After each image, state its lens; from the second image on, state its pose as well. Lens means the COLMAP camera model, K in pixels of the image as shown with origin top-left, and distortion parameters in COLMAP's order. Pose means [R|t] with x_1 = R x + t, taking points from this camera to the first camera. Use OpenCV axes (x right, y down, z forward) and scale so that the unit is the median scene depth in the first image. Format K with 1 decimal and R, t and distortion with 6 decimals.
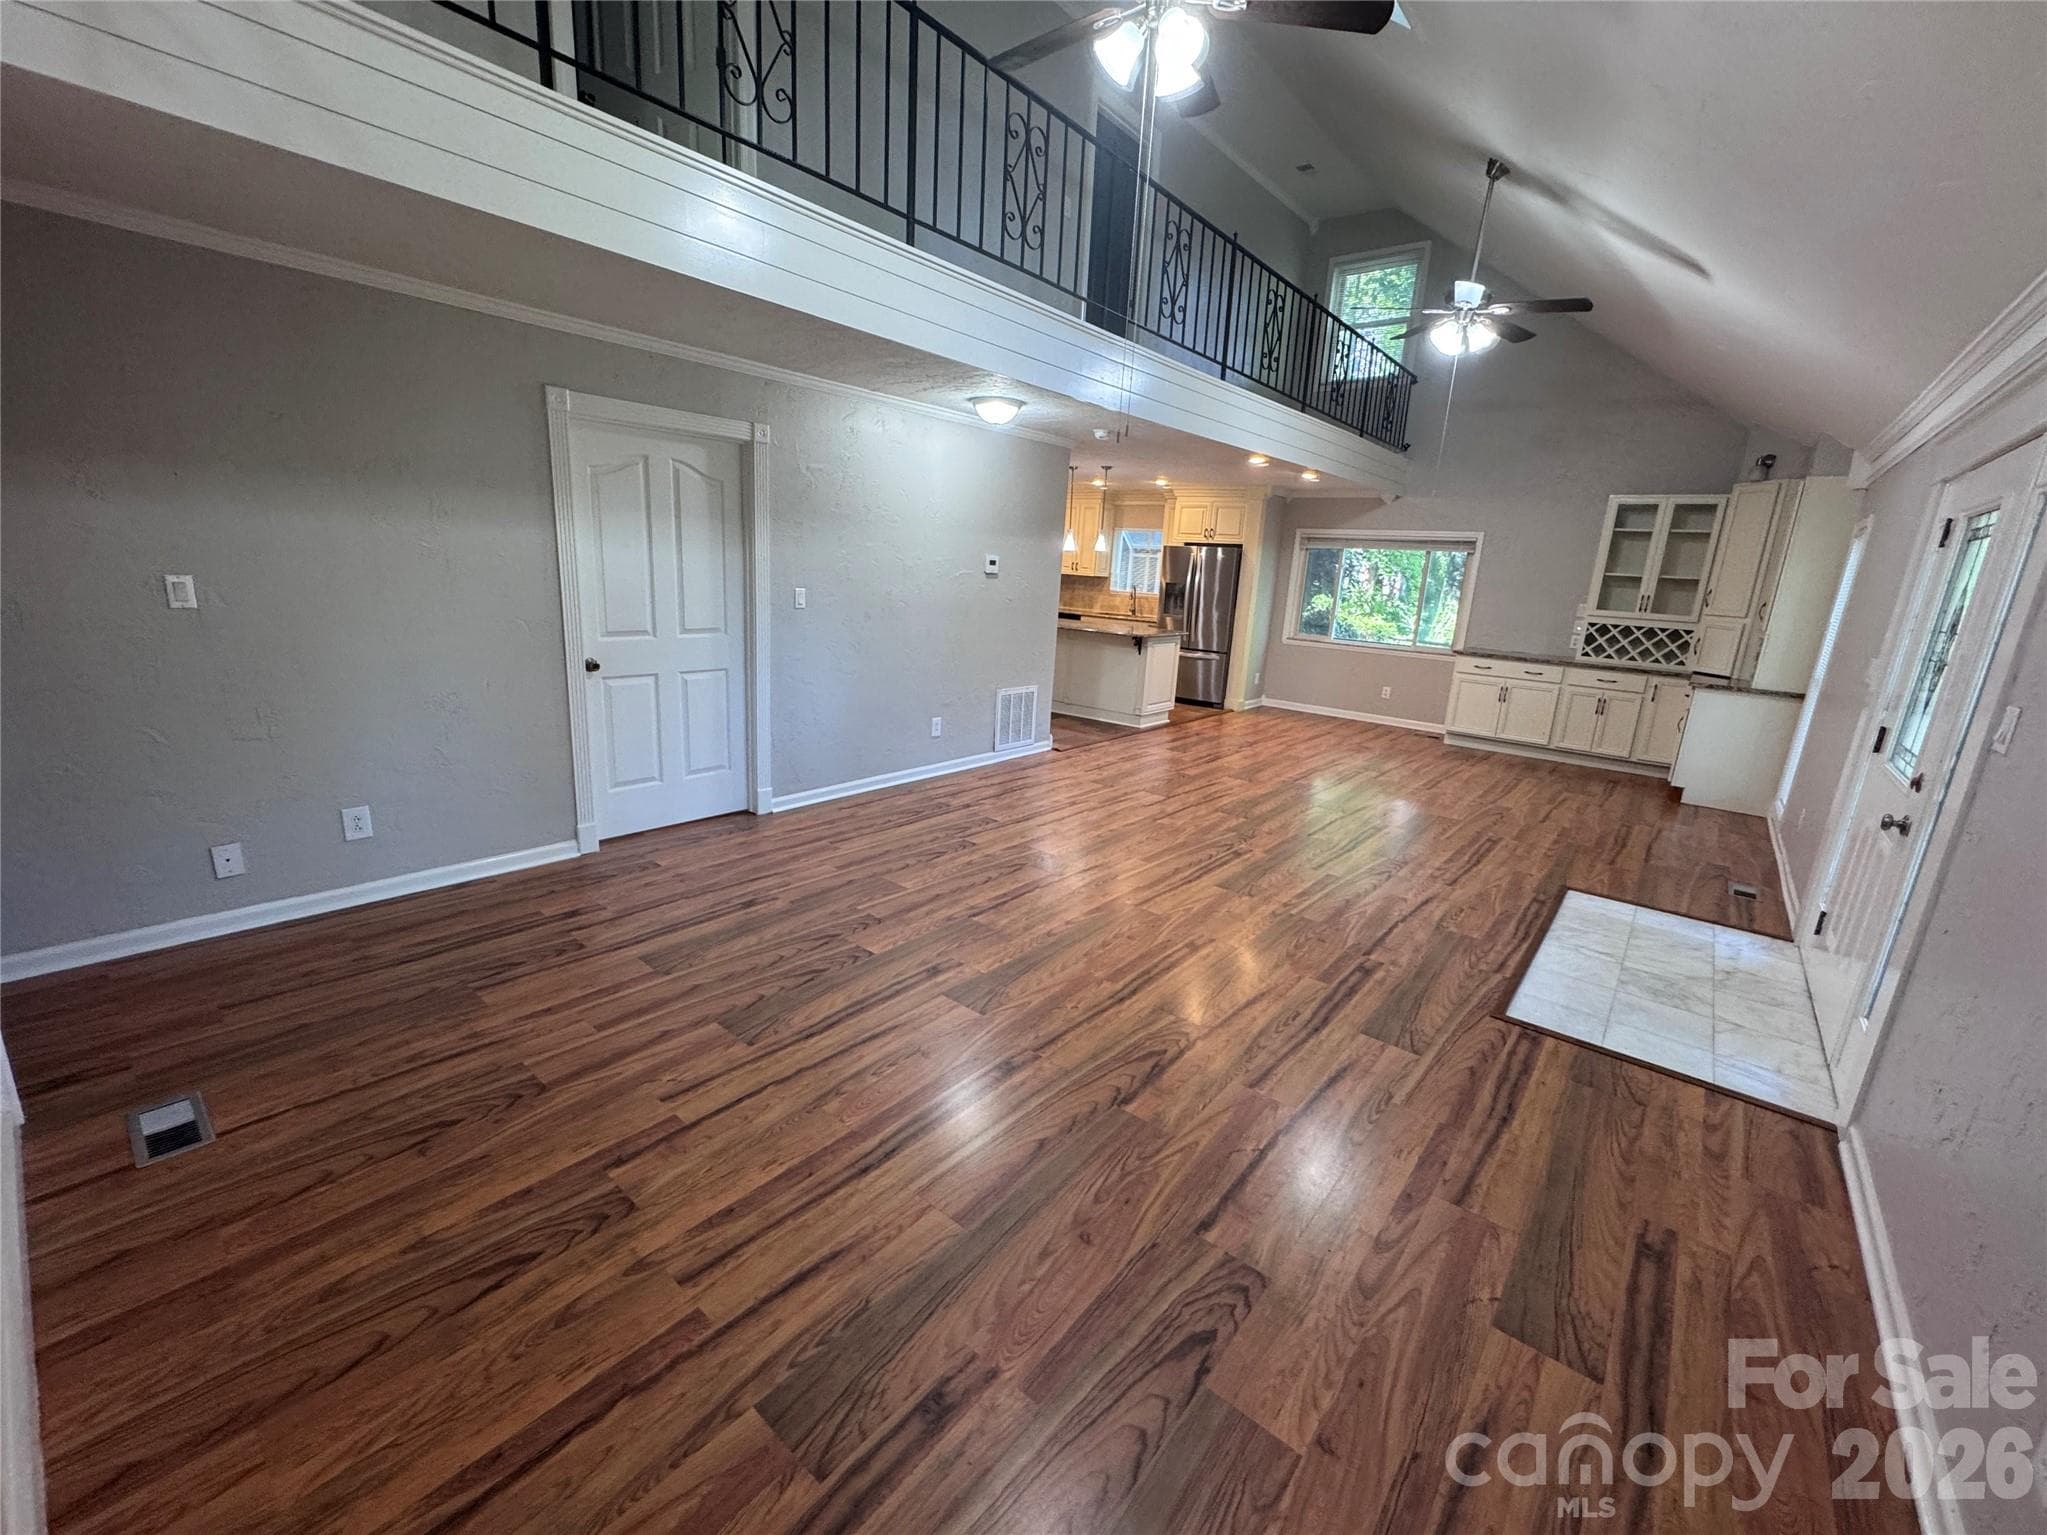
lens RADIAL K [[828.4, 0, 1014.6], [0, 828.4, 775.3], [0, 0, 1]] dist [-0.003011, -0.000276]
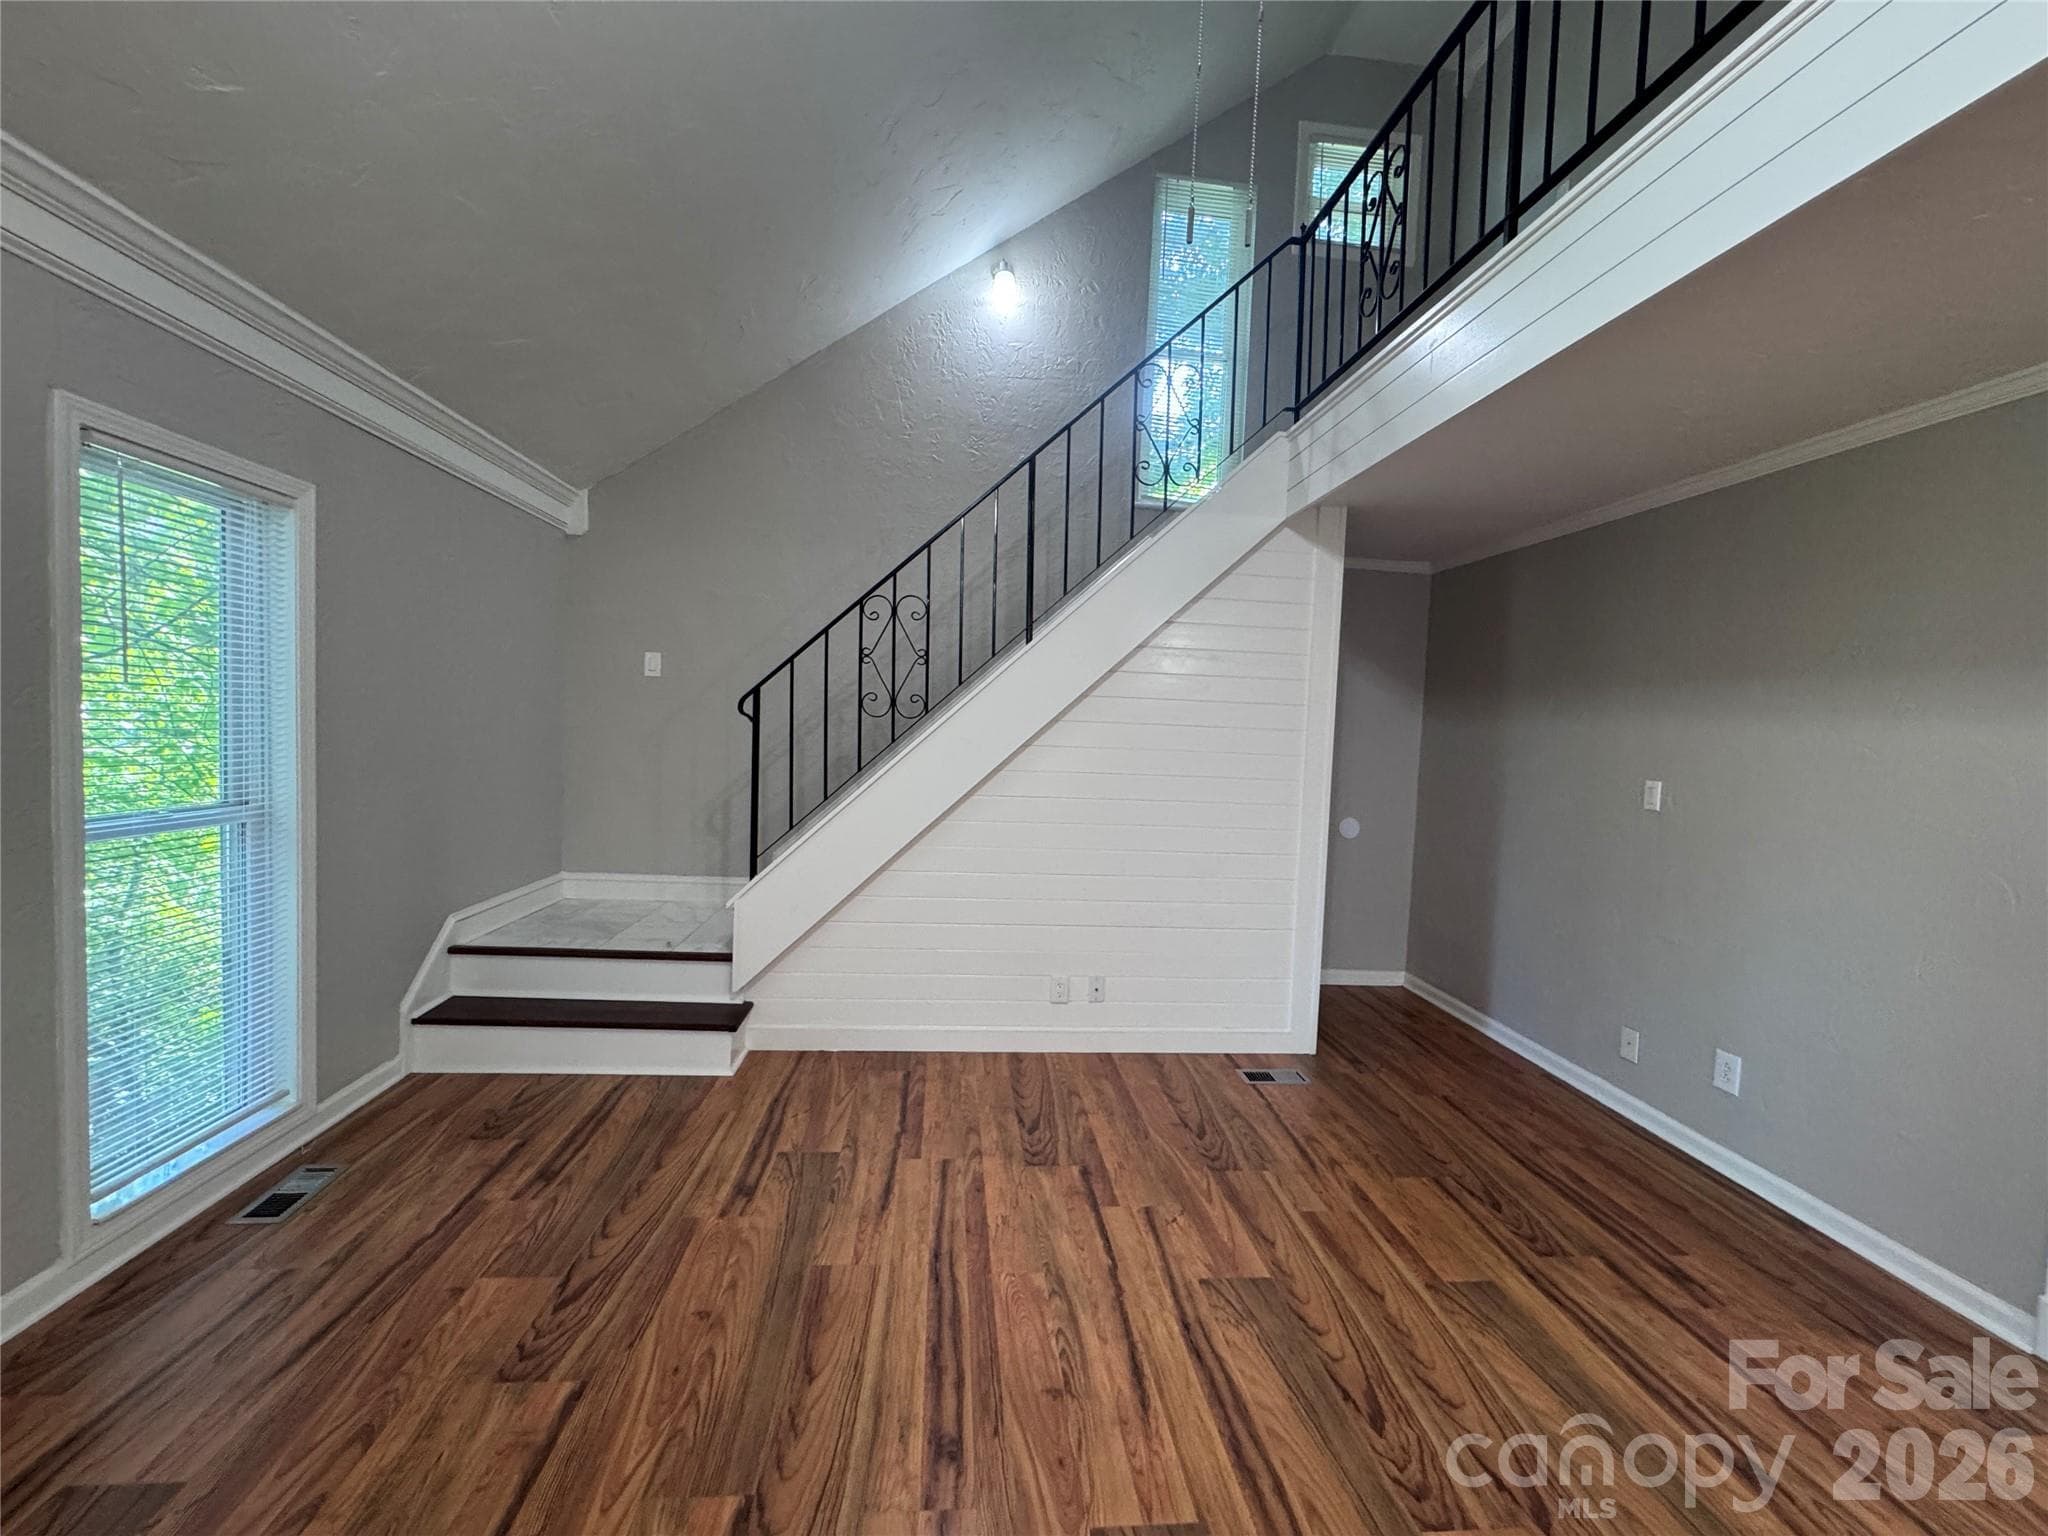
lens RADIAL K [[821.4, 0, 1025.9], [0, 821.4, 770.3], [0, 0, 1]] dist [-0.002254, -0.000145]
pose [[-0.695748, -0.048999, -0.716613, 0.265852], [-0.262806, 0.945859, 0.190481, -0.170255], [0.668482, 0.320857, -0.670957, 0.816930]]
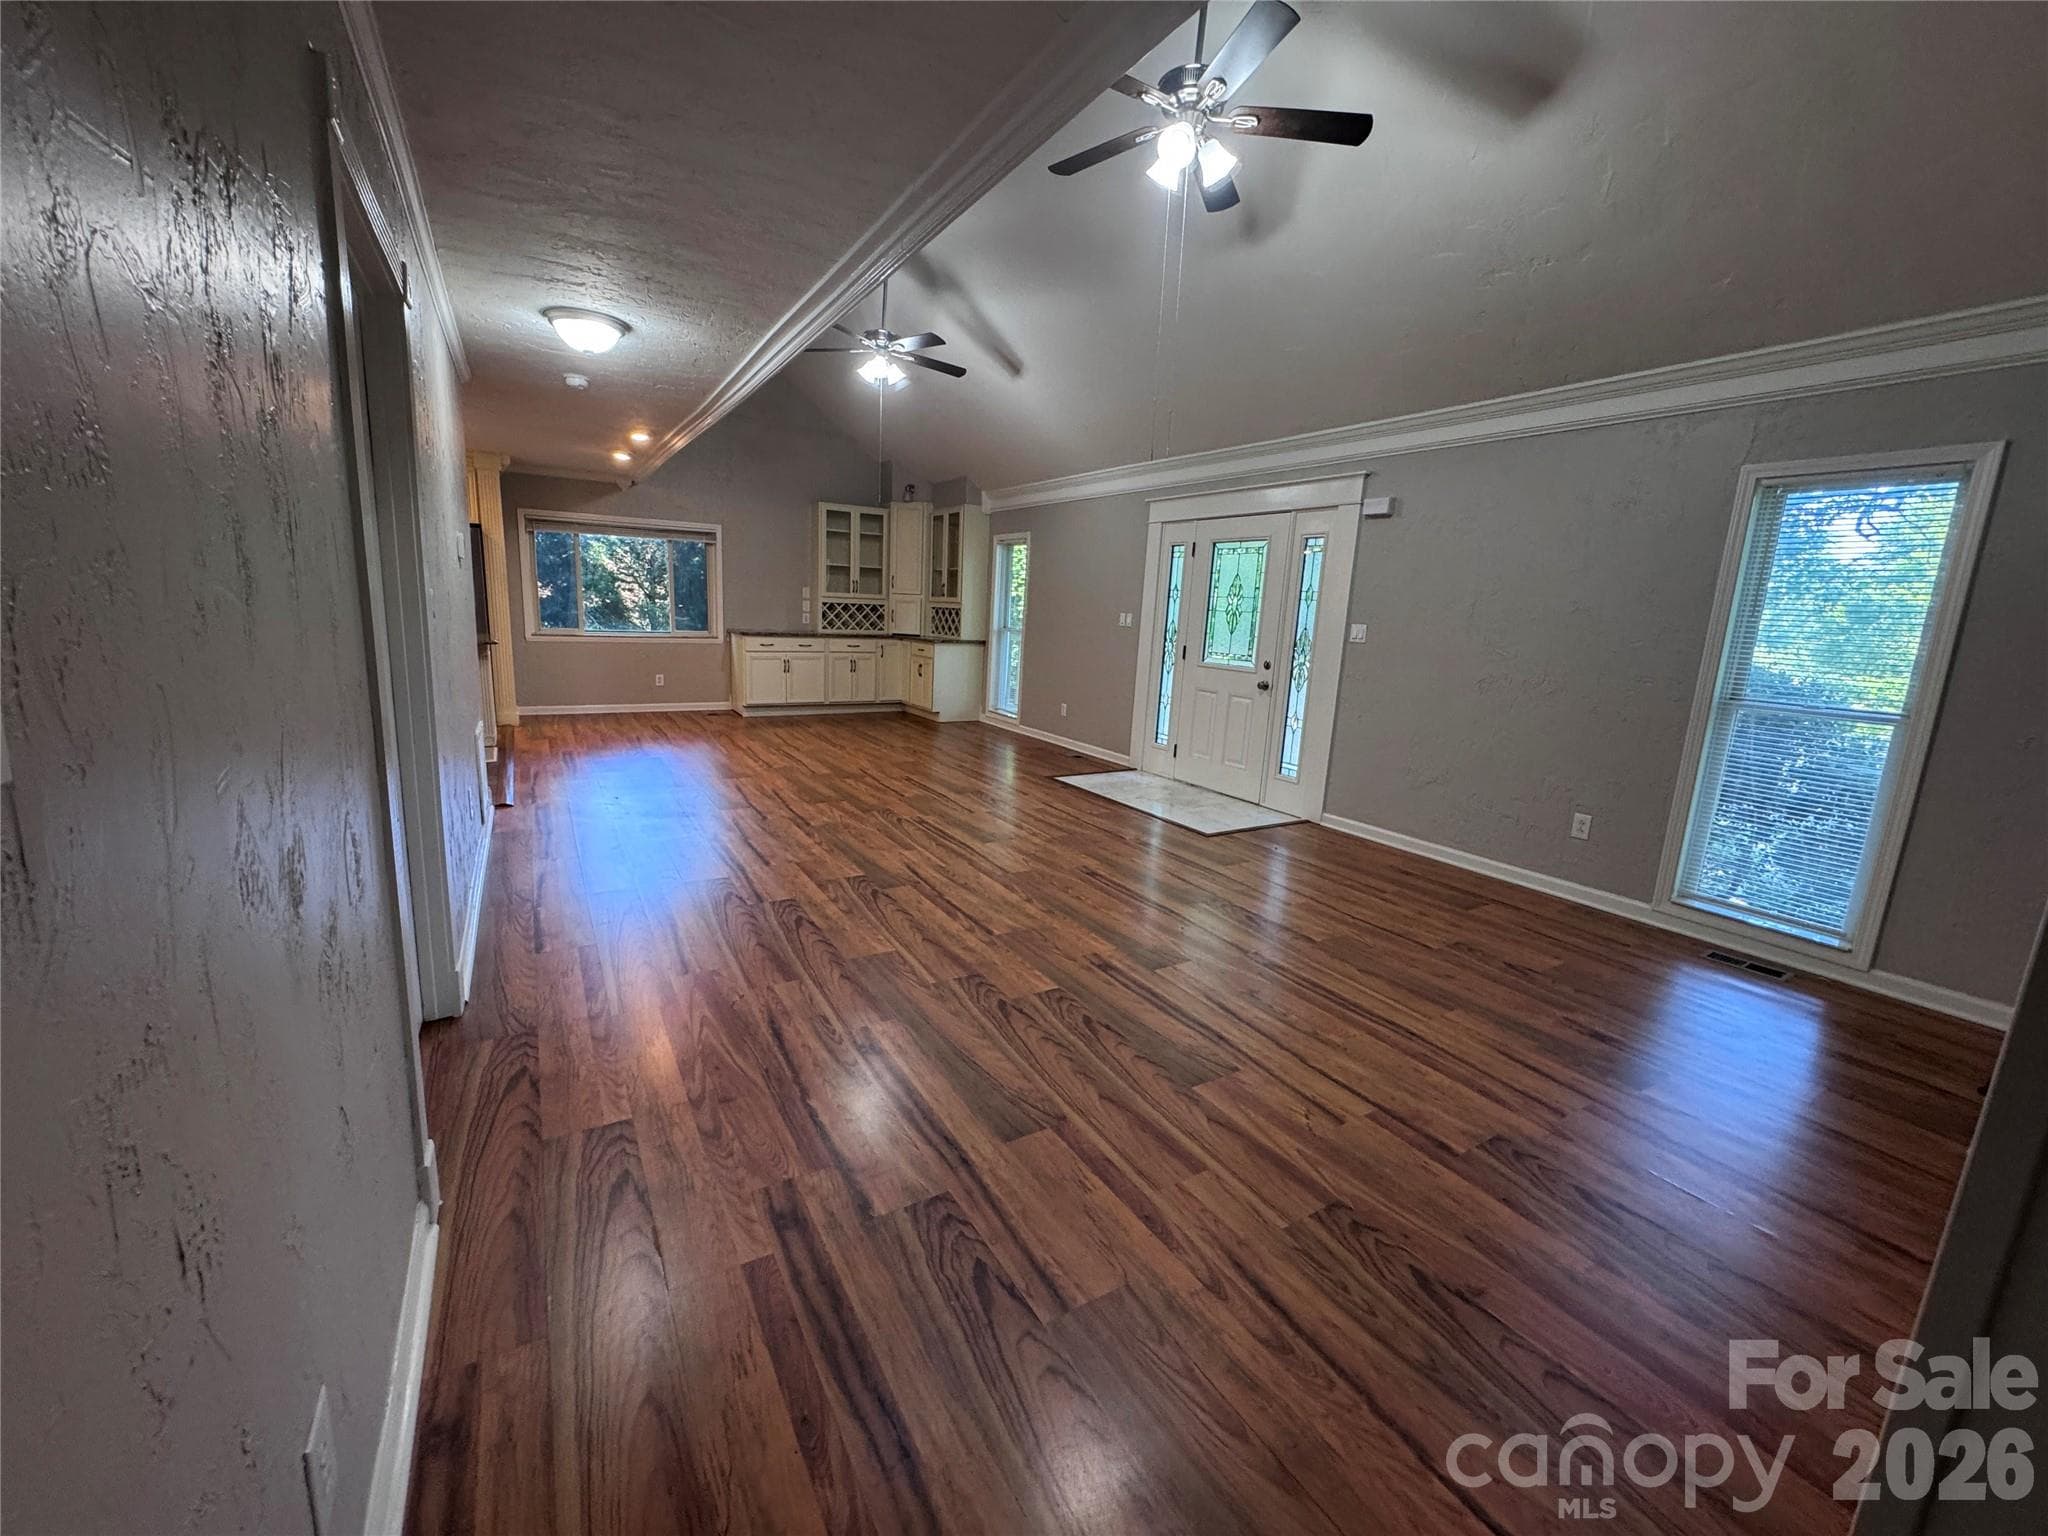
lens RADIAL K [[821.4, 0, 1025.9], [0, 821.4, 770.3], [0, 0, 1]] dist [-0.002254, -0.000145]
pose [[0.325123, -0.224617, 0.918609, -0.764070], [0.211080, 0.964112, 0.161036, -0.134123], [-0.921814, 0.141543, 0.360867, 0.538368]]
